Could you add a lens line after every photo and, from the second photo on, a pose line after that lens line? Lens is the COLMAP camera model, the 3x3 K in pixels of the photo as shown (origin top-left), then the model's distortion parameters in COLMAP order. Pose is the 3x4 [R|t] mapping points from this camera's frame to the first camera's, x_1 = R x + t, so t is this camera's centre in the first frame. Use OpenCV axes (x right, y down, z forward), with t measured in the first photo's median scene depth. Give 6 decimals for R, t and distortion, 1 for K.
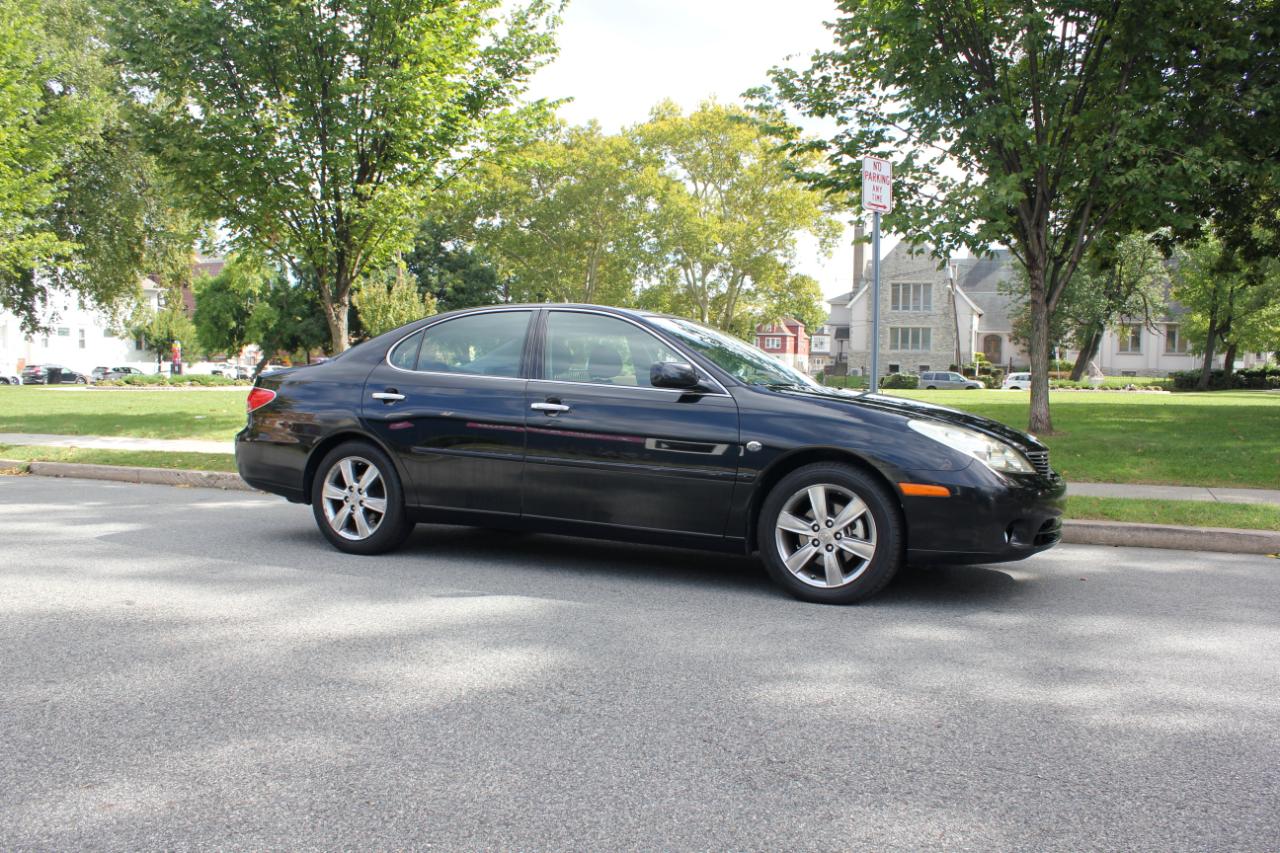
lens RADIAL K [[1242.5, 0, 642.2], [0, 1242.5, 423.3], [0, 0, 1]] dist [-0.123401, 0.118753]
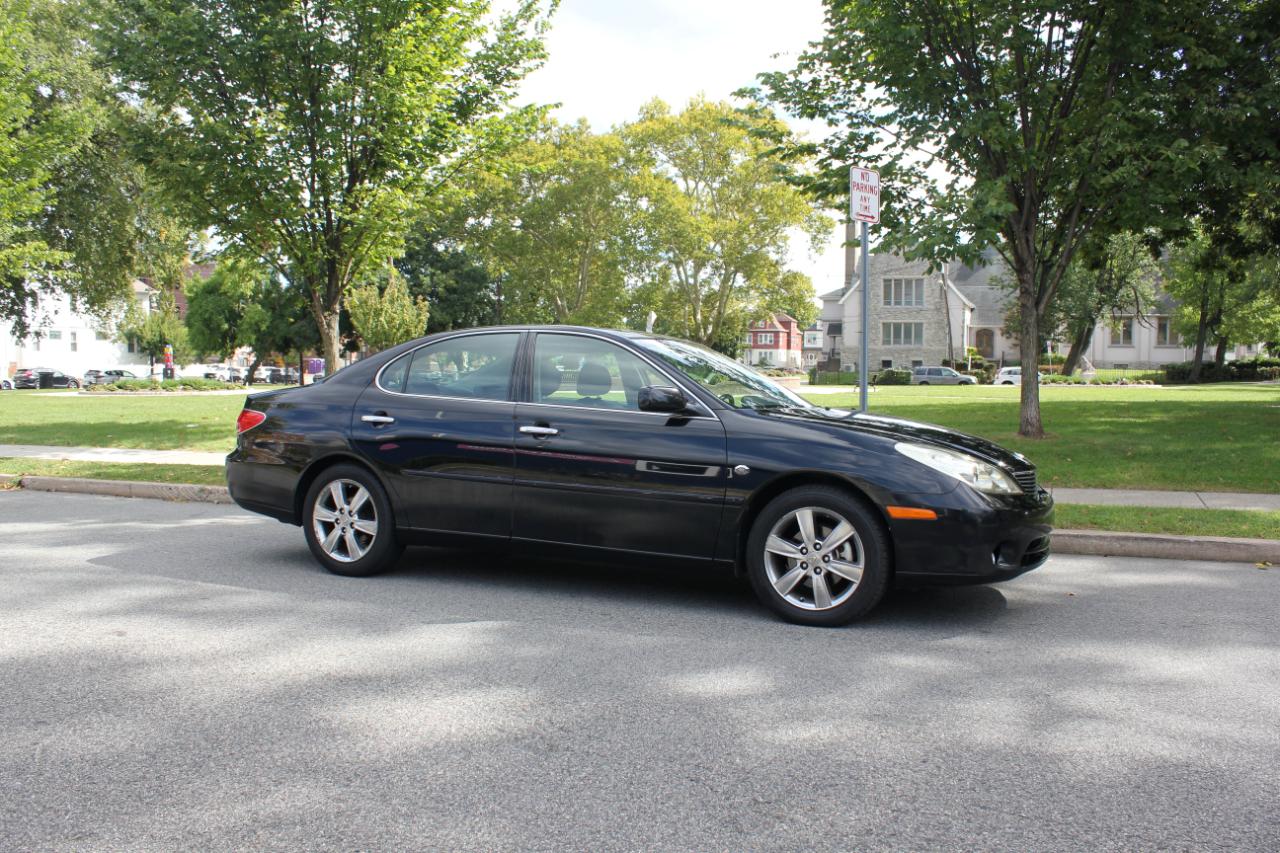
lens RADIAL K [[1242.5, 0, 642.2], [0, 1242.5, 423.3], [0, 0, 1]] dist [-0.123401, 0.118753]
pose [[0.999927, -0.011075, 0.004914, 0.003192], [0.011063, 0.999935, 0.002605, -0.014336], [-0.004942, -0.002551, 0.999985, -0.002238]]
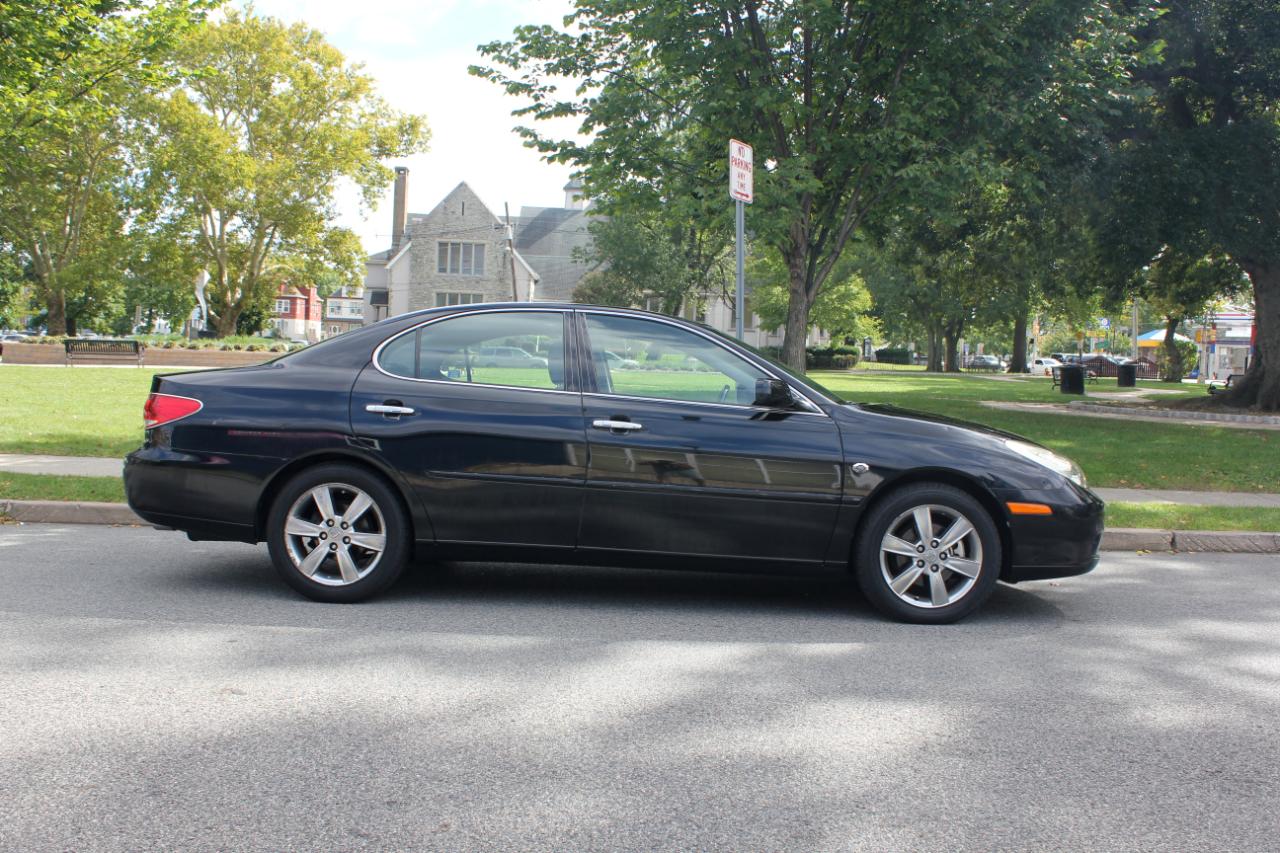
lens RADIAL K [[1478.8, 0, 637.7], [0, 1478.8, 423.2], [0, 0, 1]] dist [-0.069167, 0.075008]
pose [[0.886427, -0.008749, 0.462785, -0.382890], [-0.002594, 0.999712, 0.023869, -0.027705], [-0.462861, -0.022359, 0.886149, 0.035665]]
